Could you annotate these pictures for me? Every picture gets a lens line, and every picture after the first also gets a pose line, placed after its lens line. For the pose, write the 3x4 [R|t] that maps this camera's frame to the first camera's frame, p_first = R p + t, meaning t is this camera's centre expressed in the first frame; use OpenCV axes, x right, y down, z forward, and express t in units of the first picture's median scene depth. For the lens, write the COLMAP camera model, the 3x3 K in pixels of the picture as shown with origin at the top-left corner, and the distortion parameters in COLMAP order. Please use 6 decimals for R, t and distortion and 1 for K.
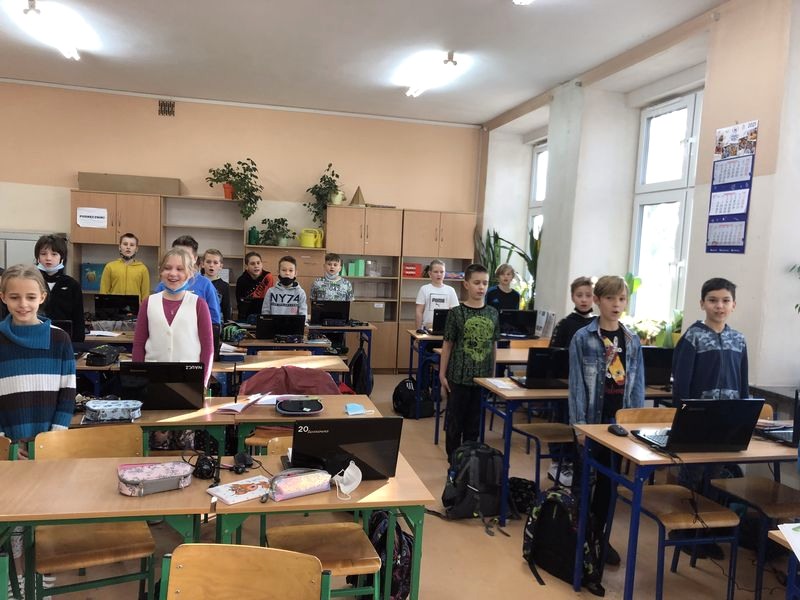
lens RADIAL K [[646.2, 0, 390.0], [0, 646.2, 315.6], [0, 0, 1]] dist [0.009466, -0.009061]
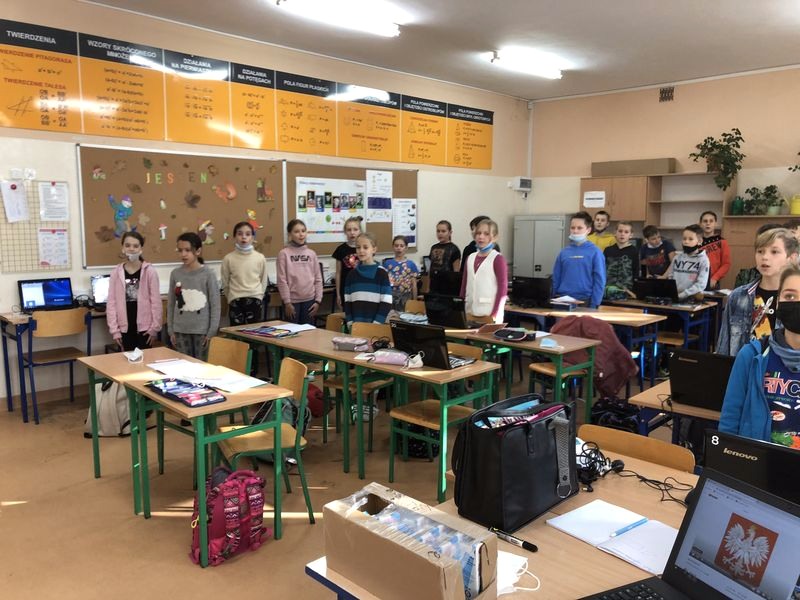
lens RADIAL K [[655.2, 0, 406.0], [0, 655.2, 303.1], [0, 0, 1]] dist [0.015500, -0.010829]
pose [[0.537595, 0.063131, -0.840836, 0.740785], [-0.057685, 0.997611, 0.038021, 0.031199], [0.841227, 0.028064, 0.539953, 0.069709]]
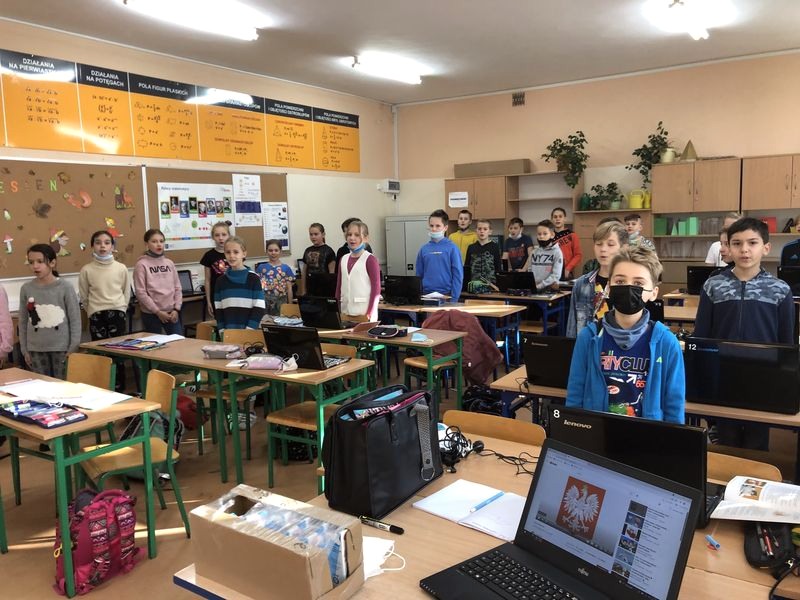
lens RADIAL K [[651.9, 0, 404.8], [0, 651.9, 298.8], [0, 0, 1]] dist [0.013243, -0.002563]
pose [[0.682895, 0.024216, -0.730115, 0.762210], [-0.011331, 0.999681, 0.022559, 0.033060], [0.730429, -0.007133, 0.682951, 0.073084]]
